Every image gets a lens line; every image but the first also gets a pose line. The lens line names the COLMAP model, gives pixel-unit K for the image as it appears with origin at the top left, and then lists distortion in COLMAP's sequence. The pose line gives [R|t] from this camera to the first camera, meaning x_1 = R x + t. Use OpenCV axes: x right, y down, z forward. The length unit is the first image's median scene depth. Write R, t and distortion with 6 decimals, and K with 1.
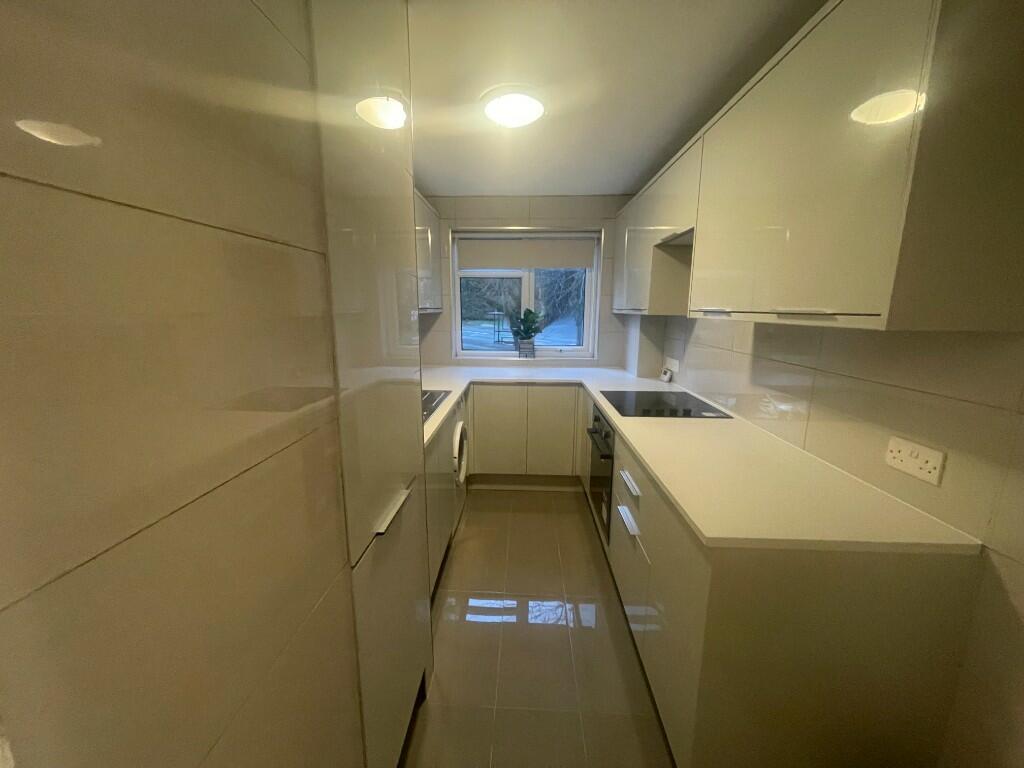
lens RADIAL K [[413.1, 0, 511.6], [0, 413.1, 385.2], [0, 0, 1]] dist [-0.002131, -0.000087]
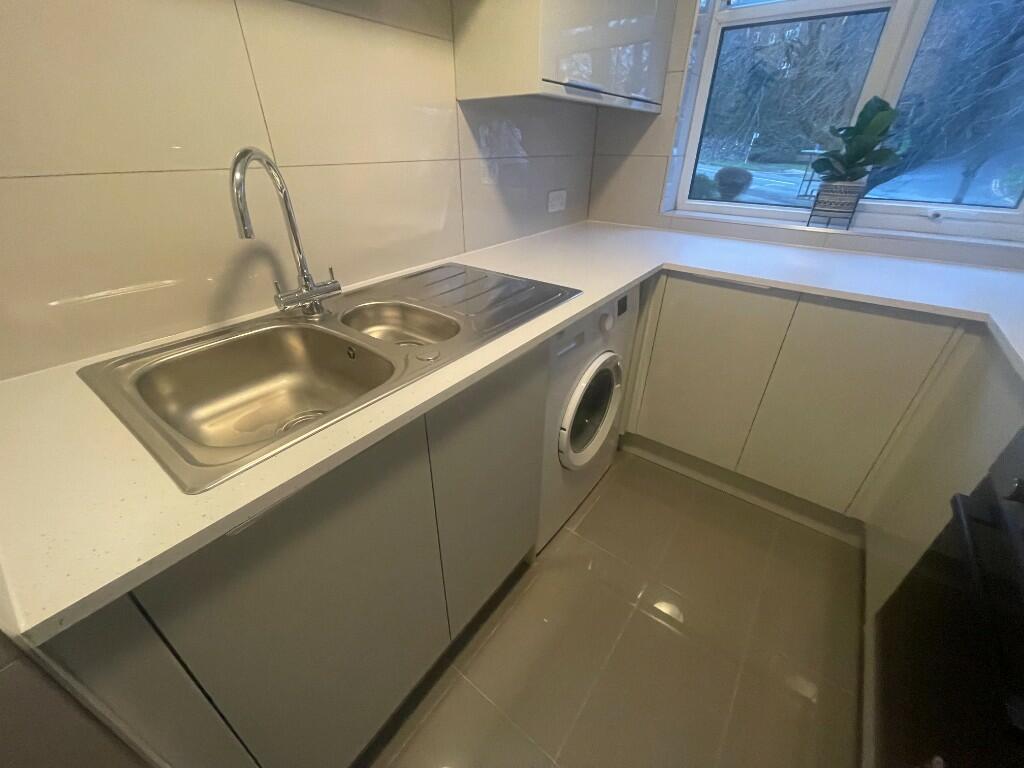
lens RADIAL K [[413.1, 0, 507.1], [0, 413.1, 384.1], [0, 0, 1]] dist [-0.002131, -0.000087]
pose [[0.813120, 0.293553, -0.502655, 0.028738], [-0.110221, 0.925550, 0.362228, -0.031988], [0.571565, -0.239132, 0.784939, 0.413302]]
